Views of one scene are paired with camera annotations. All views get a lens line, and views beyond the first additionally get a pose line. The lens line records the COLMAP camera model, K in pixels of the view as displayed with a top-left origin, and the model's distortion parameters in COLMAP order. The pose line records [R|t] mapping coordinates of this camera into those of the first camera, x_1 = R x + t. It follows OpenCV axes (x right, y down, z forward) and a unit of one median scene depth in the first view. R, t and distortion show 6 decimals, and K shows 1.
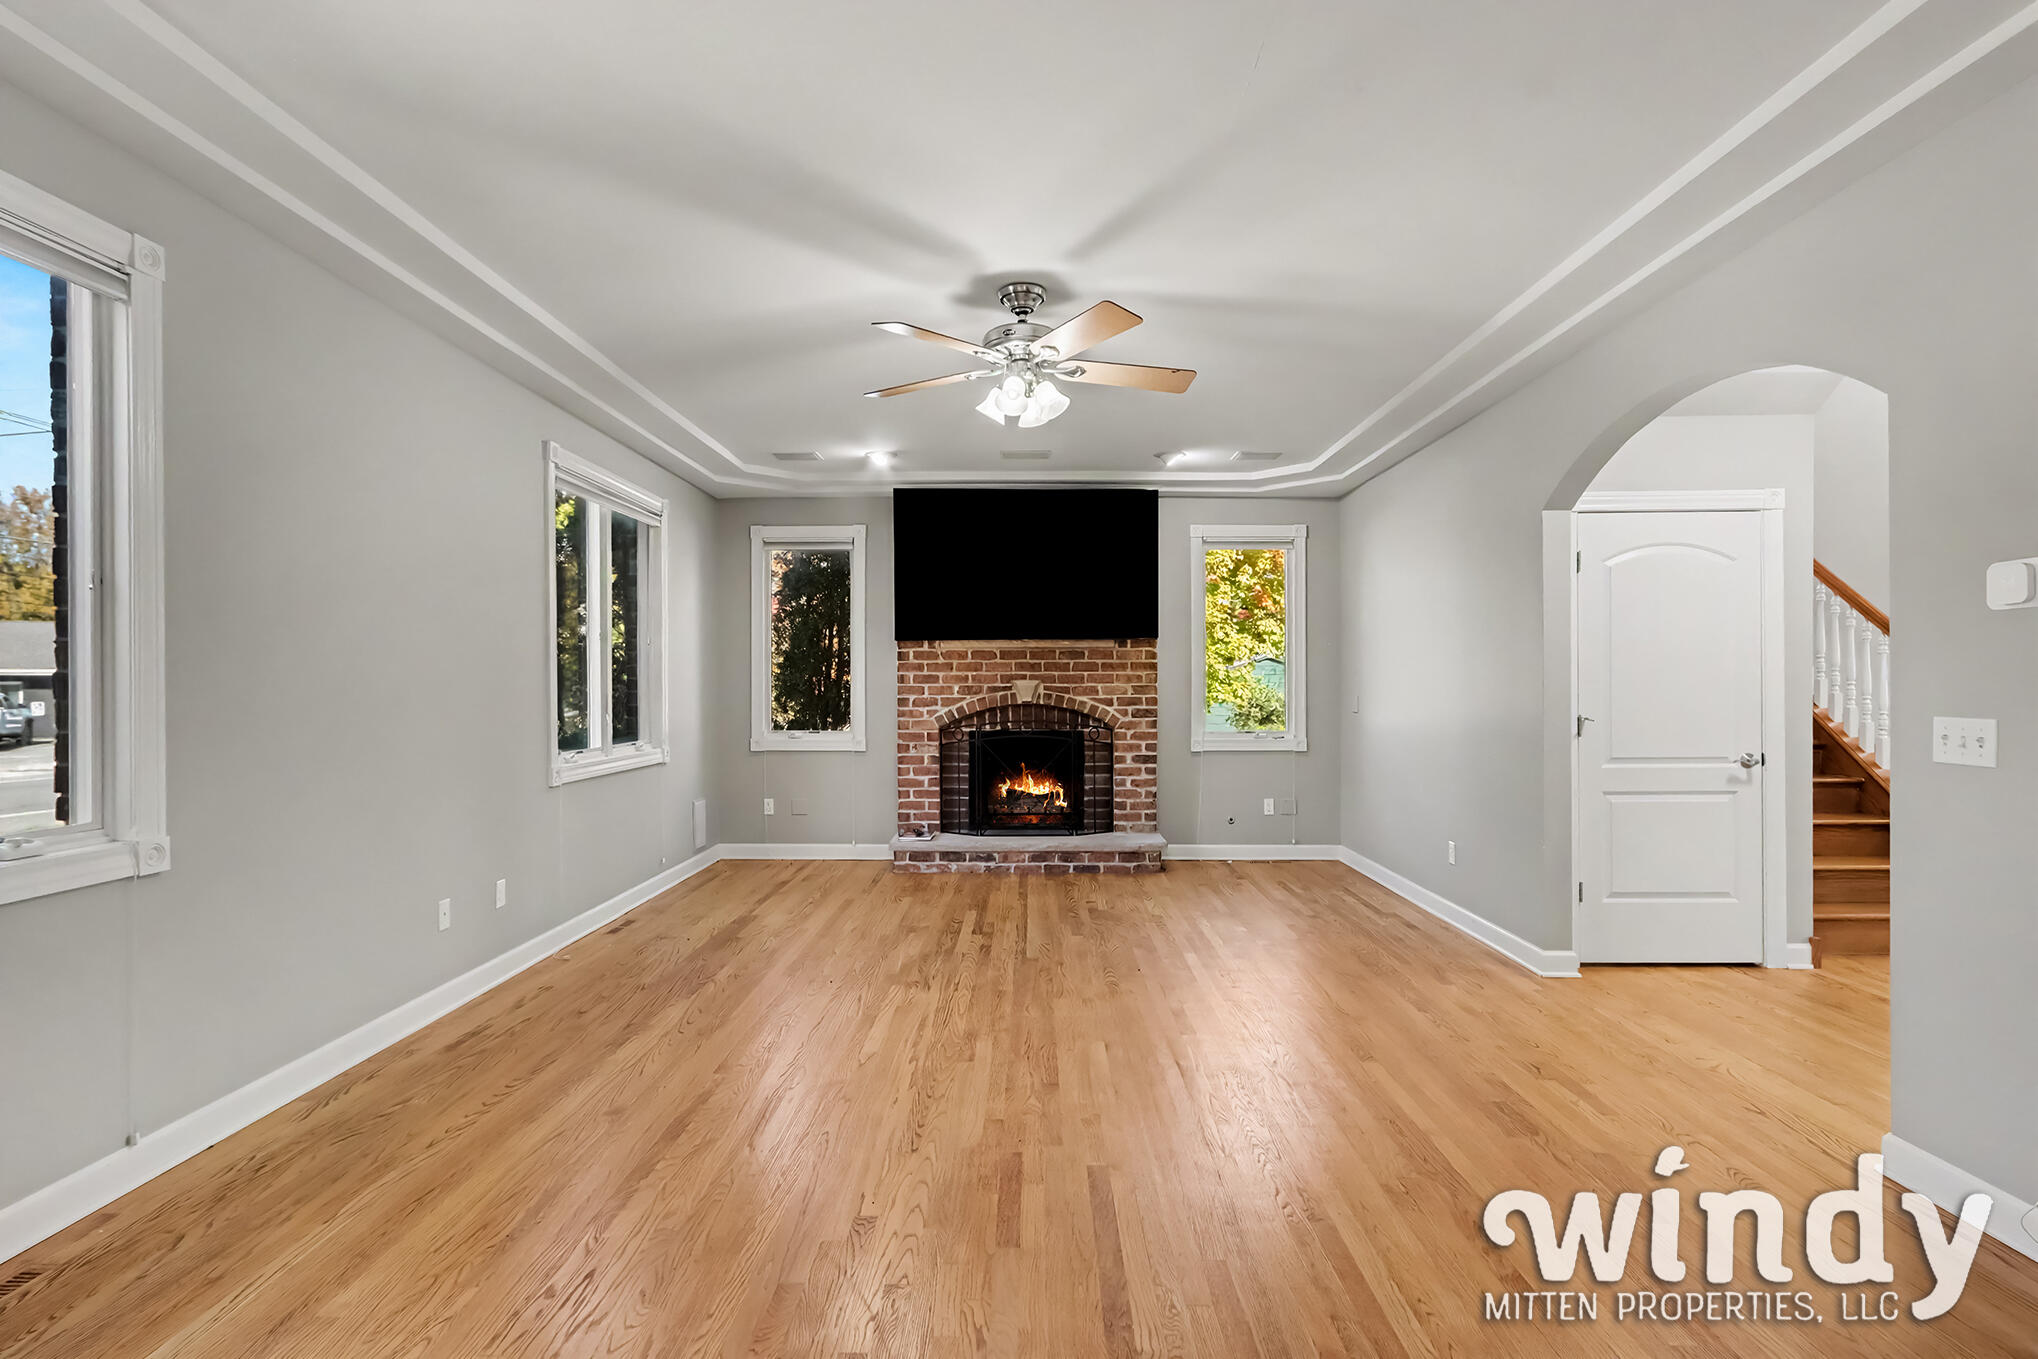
lens RADIAL K [[1049.8, 0, 1026.4], [0, 1049.8, 685.1], [0, 0, 1]] dist [0.000274, 0.003138]
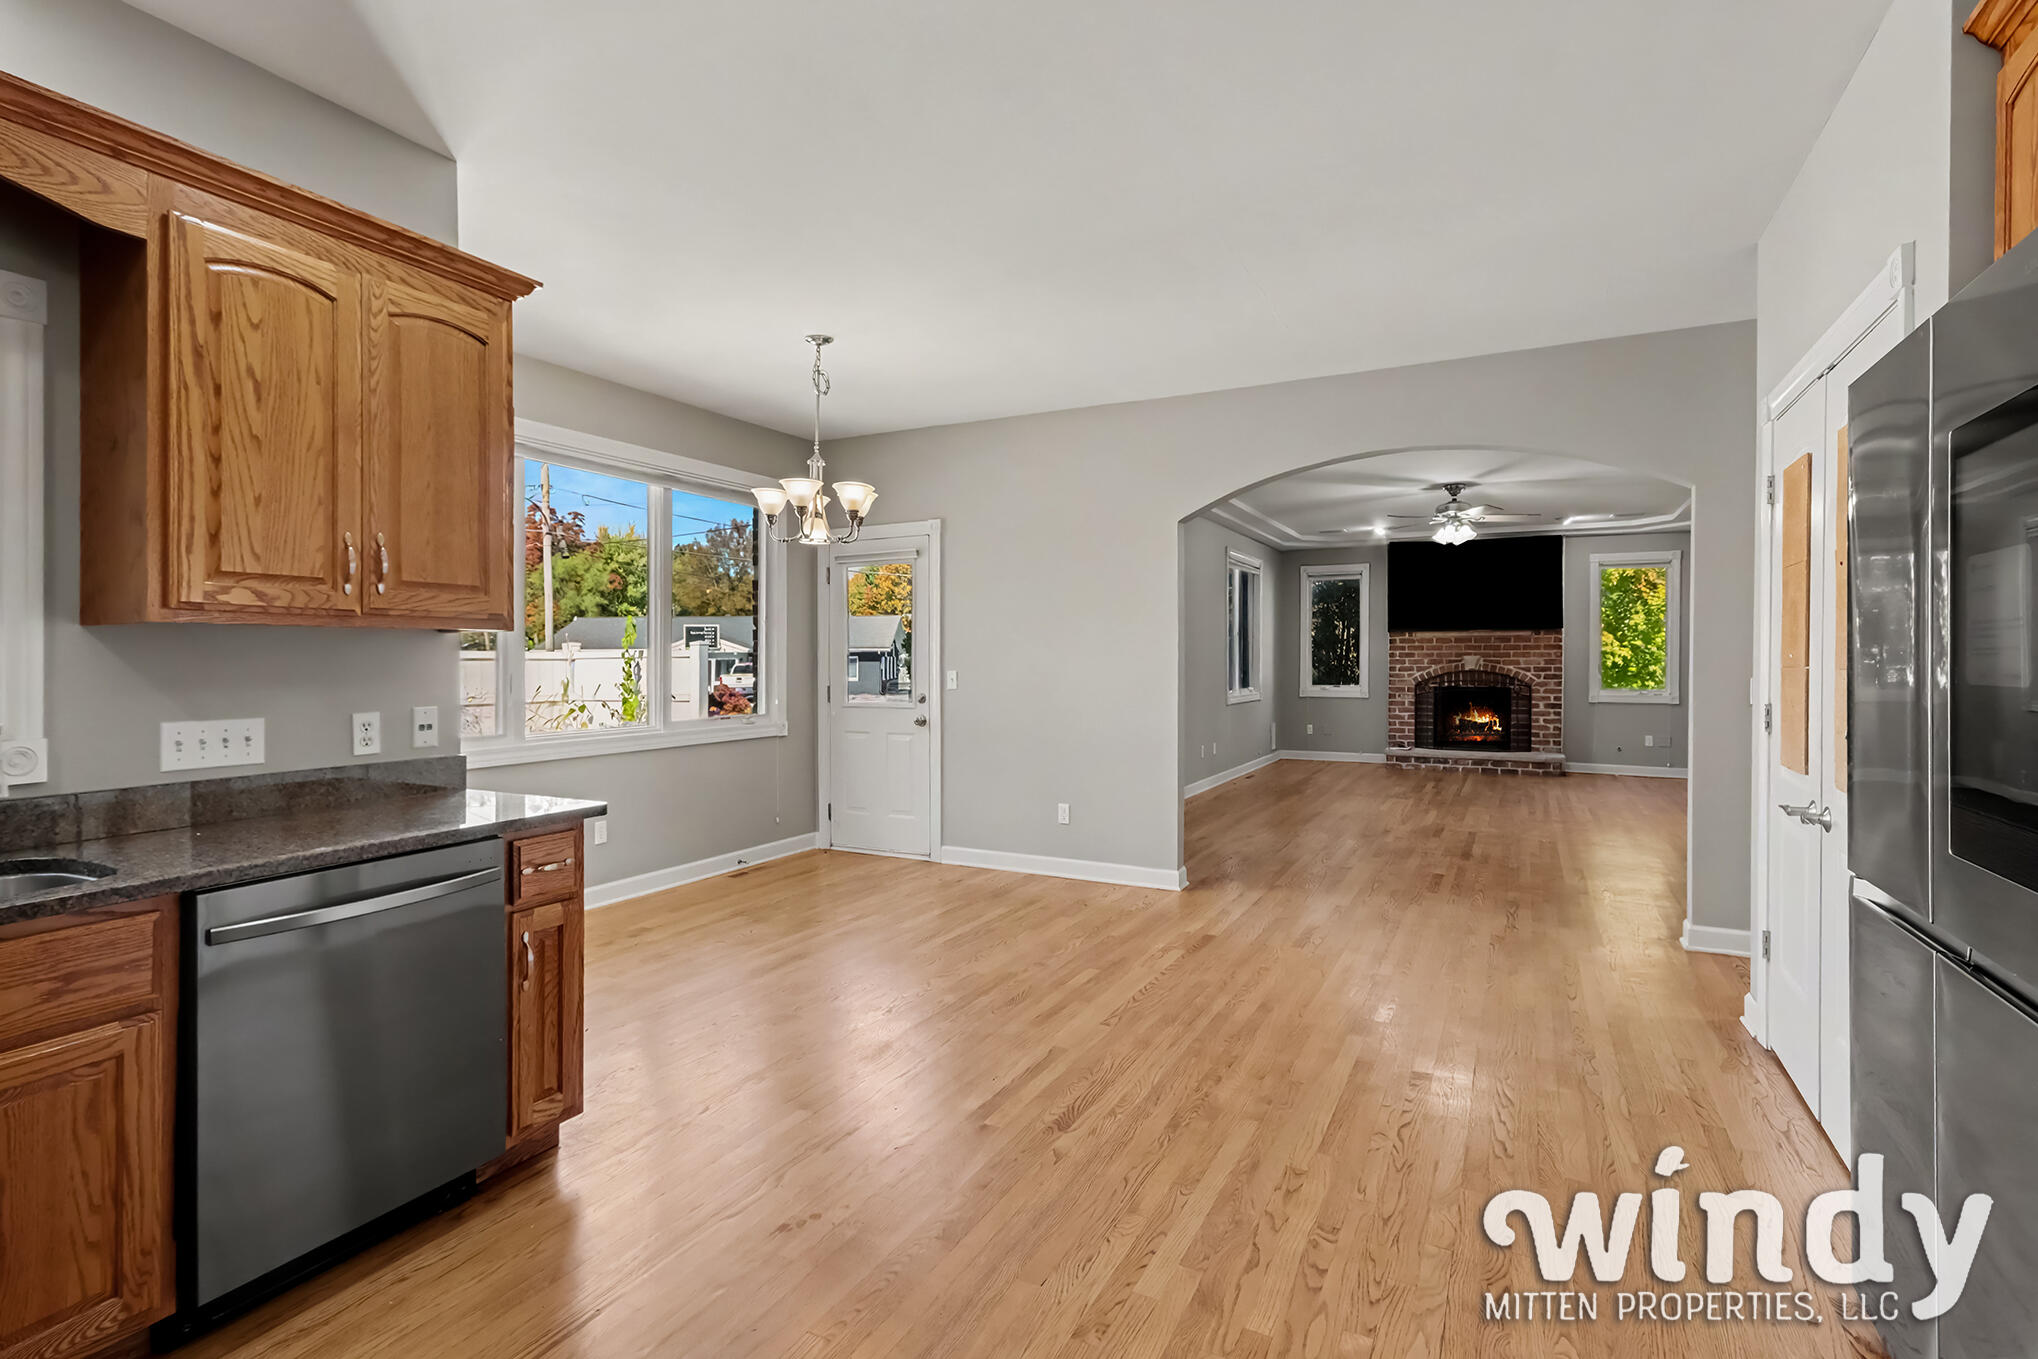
lens RADIAL K [[994.9, 0, 1051.7], [0, 994.9, 672.9], [0, 0, 1]] dist [0.001197, 0.001590]
pose [[0.904361, 0.007795, -0.426697, 0.069672], [-0.002794, 0.999920, 0.012346, 0.004651], [0.426759, -0.009973, 0.904310, -0.675432]]
